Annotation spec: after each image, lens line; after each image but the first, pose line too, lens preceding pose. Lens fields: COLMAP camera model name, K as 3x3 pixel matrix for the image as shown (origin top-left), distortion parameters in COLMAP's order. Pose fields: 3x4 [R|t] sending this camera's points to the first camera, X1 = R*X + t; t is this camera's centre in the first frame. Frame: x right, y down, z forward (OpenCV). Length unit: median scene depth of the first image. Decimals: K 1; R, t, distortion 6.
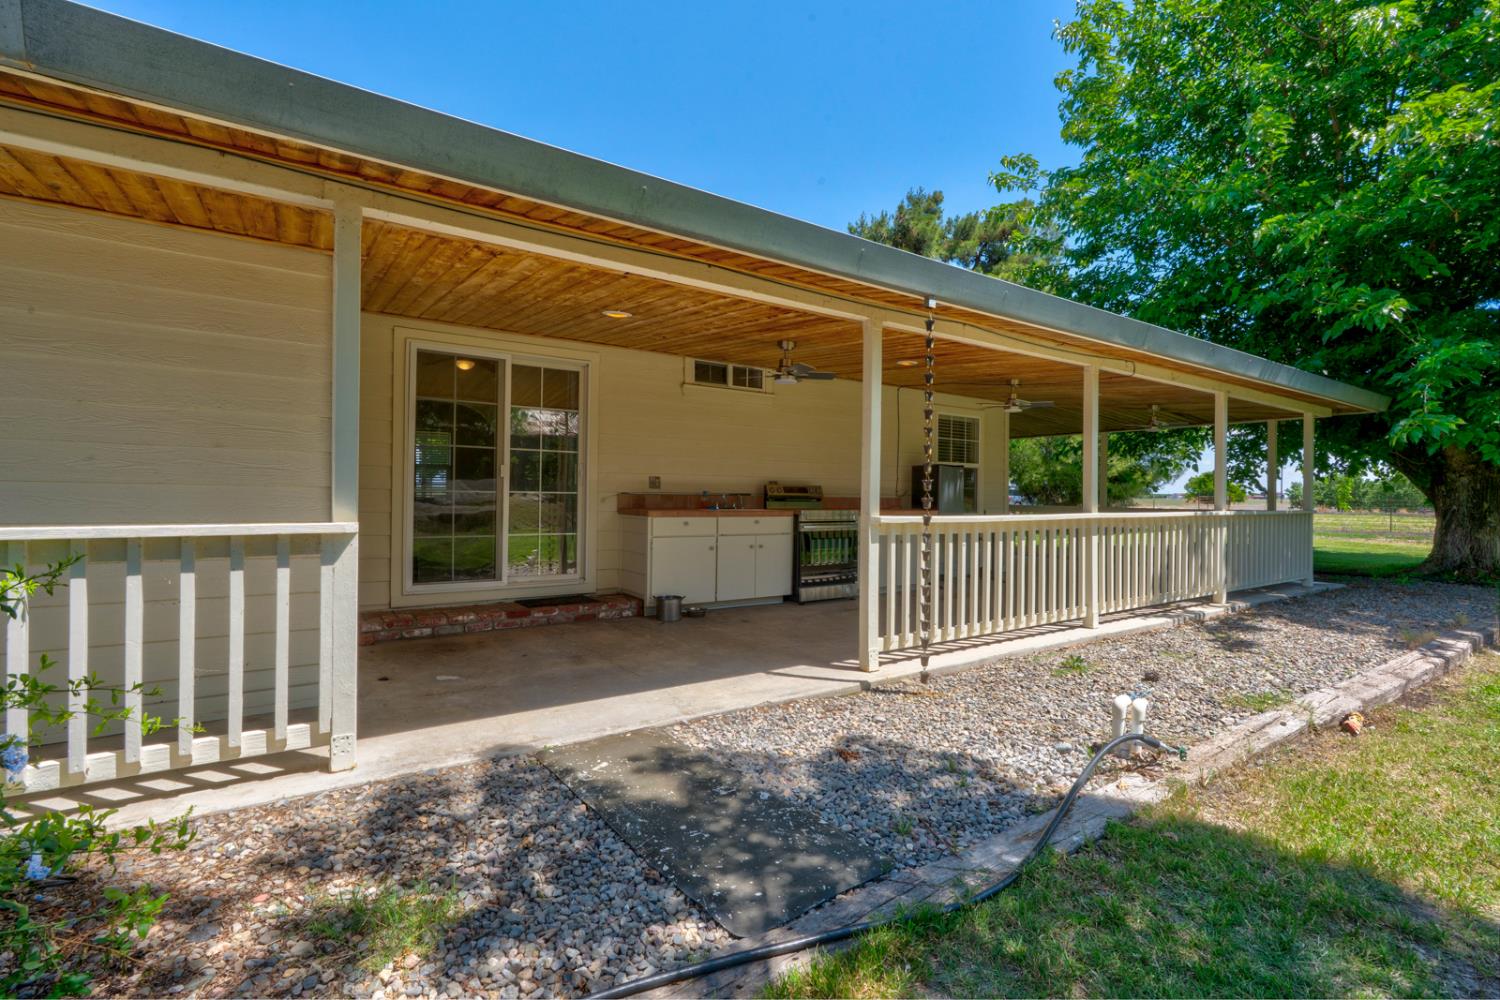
lens RADIAL K [[699.6, 0, 749.1], [0, 699.6, 498.6], [0, 0, 1]] dist [-0.003584, 0.000152]
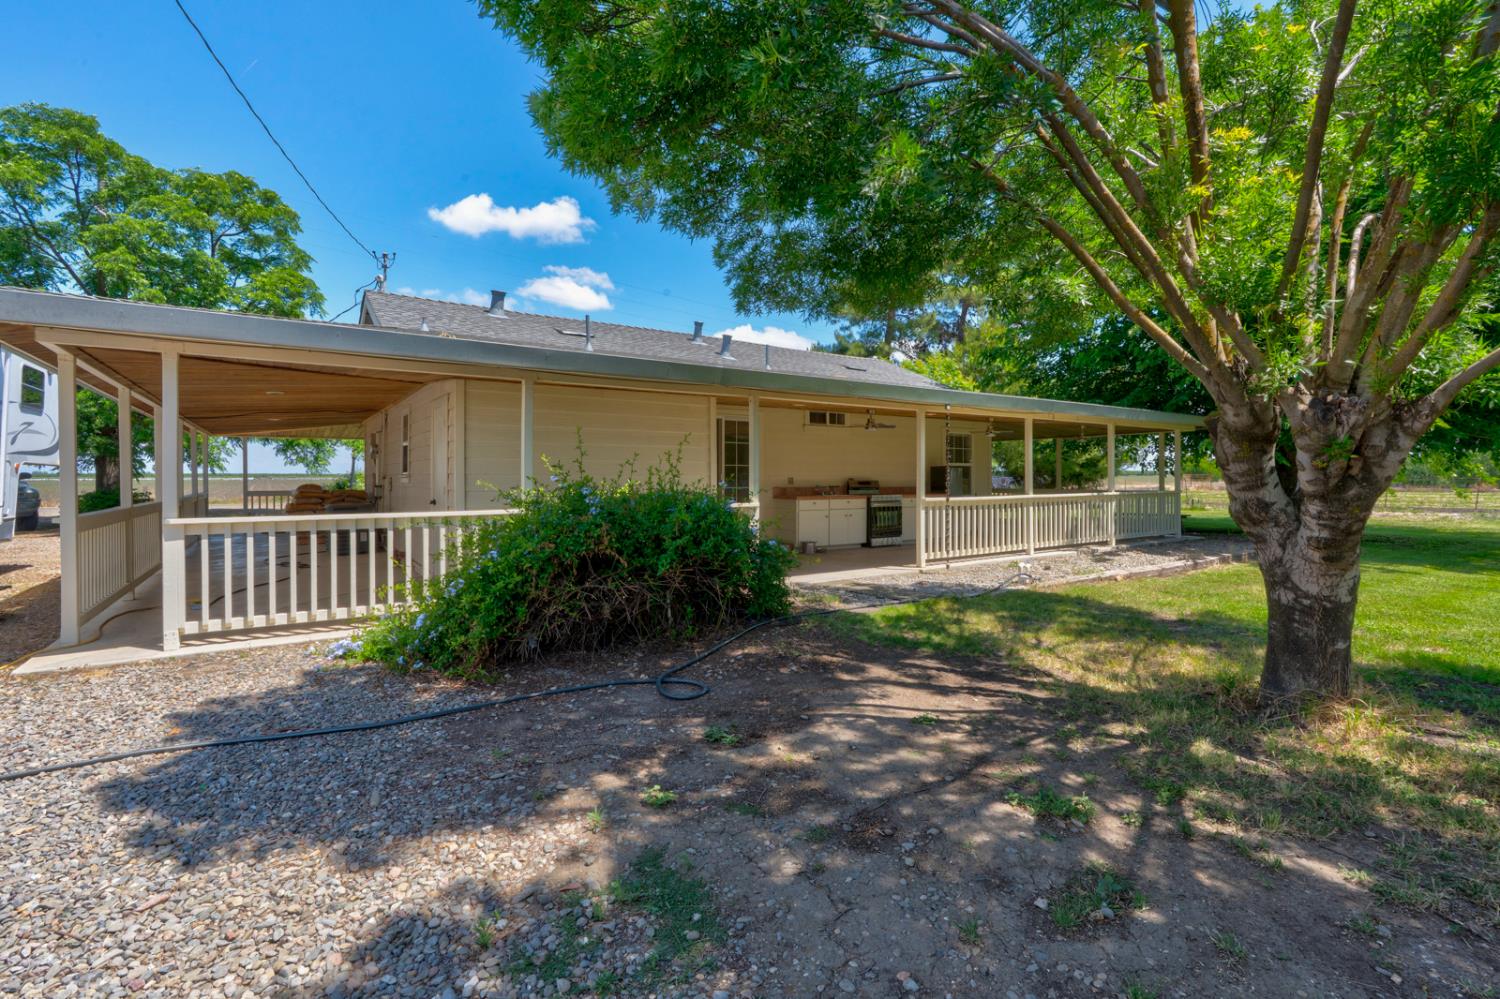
lens RADIAL K [[699.6, 0, 747.3], [0, 699.6, 492.4], [0, 0, 1]] dist [-0.003584, 0.000152]
pose [[0.999911, -0.013309, 0.001092, -0.265322], [0.013290, 0.999776, 0.016473, -0.025985], [-0.001311, -0.016457, 0.999864, -0.850493]]
